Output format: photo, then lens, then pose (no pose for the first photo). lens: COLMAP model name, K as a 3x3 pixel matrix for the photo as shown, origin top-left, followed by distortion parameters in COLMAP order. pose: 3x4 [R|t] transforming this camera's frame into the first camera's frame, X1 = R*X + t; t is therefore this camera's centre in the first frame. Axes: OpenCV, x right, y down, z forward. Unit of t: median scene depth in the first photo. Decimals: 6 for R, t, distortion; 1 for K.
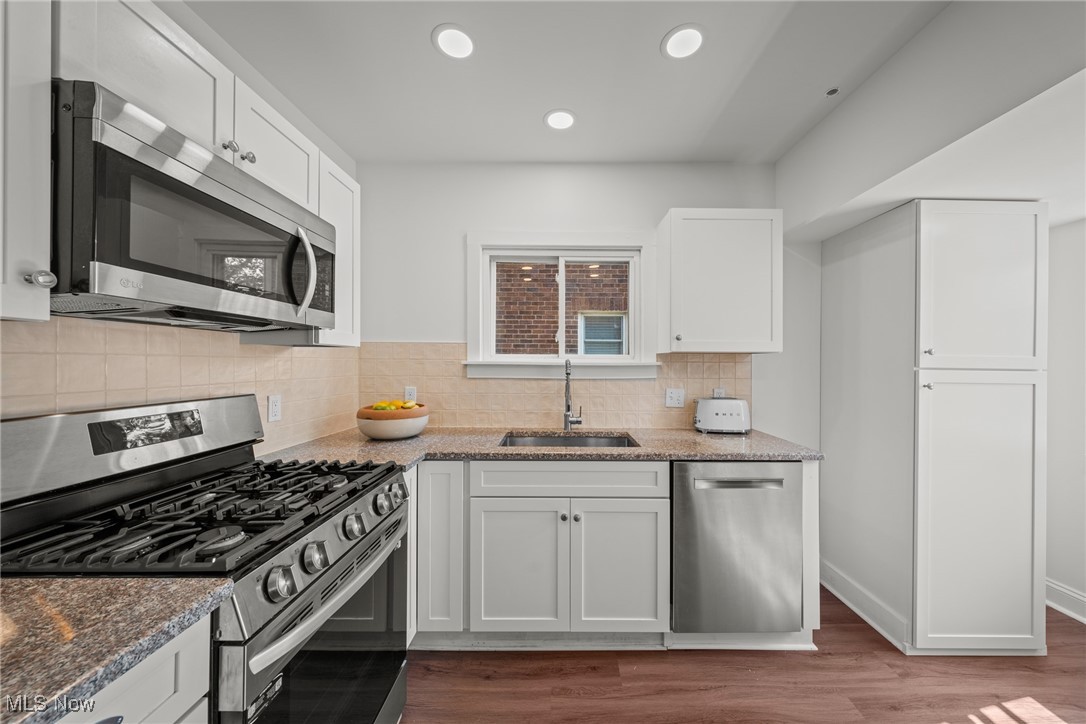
lens RADIAL K [[387.0, 0, 551.5], [0, 387.0, 359.7], [0, 0, 1]] dist [-0.002607, 0.000282]
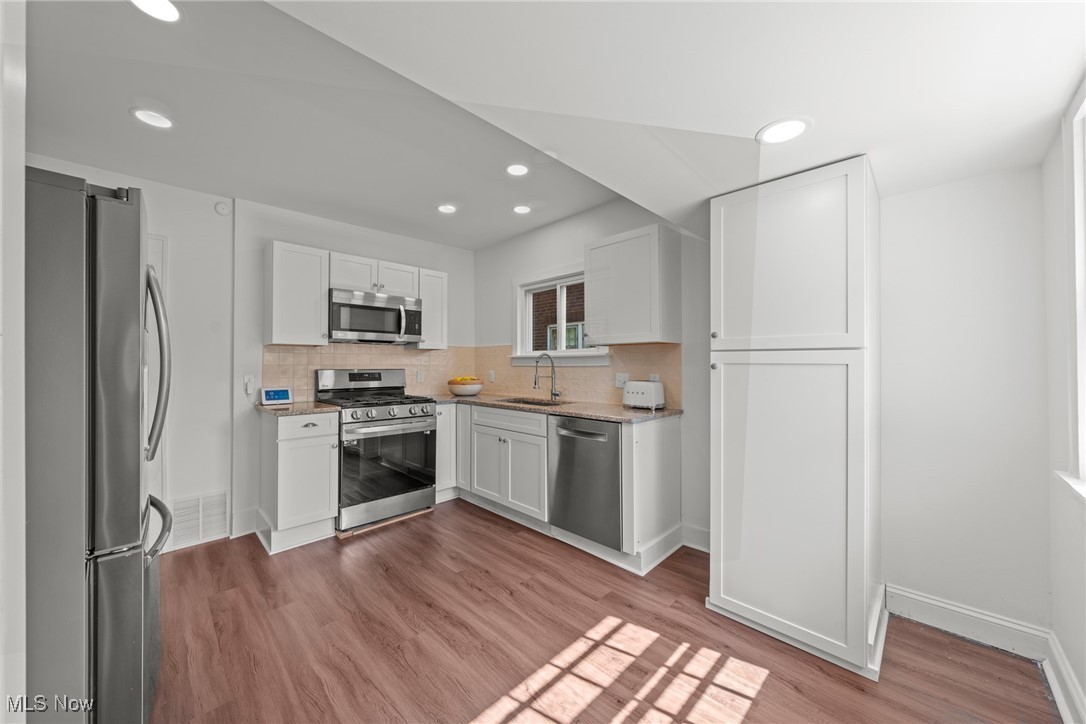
lens RADIAL K [[386.6, 0, 524.0], [0, 386.6, 360.7], [0, 0, 1]] dist [-0.001941, 0.000007]
pose [[0.684964, -0.013984, -0.728443, 1.222469], [0.009854, 0.999902, -0.009929, 0.049939], [0.728511, -0.000377, 0.685034, -0.132192]]
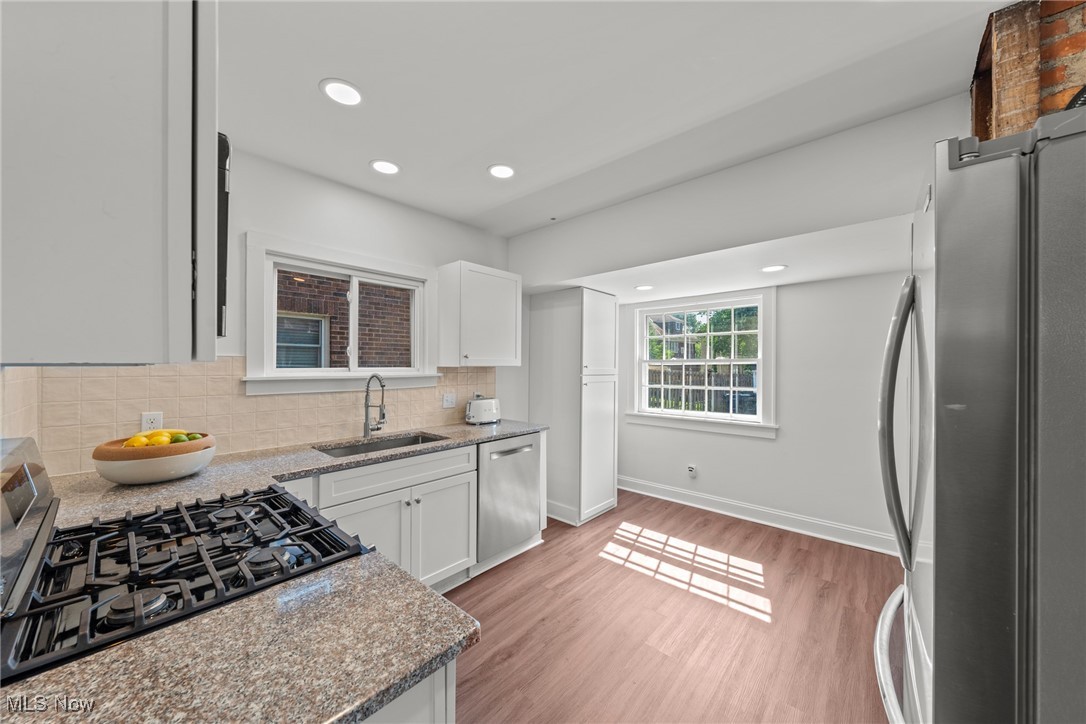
lens RADIAL K [[386.6, 0, 551.0], [0, 386.6, 364.7], [0, 0, 1]] dist [-0.001941, 0.000007]
pose [[0.661429, -0.005390, 0.749989, -0.503656], [-0.000482, 0.999971, 0.007612, -0.037629], [-0.750008, -0.005396, 0.661407, -0.131657]]
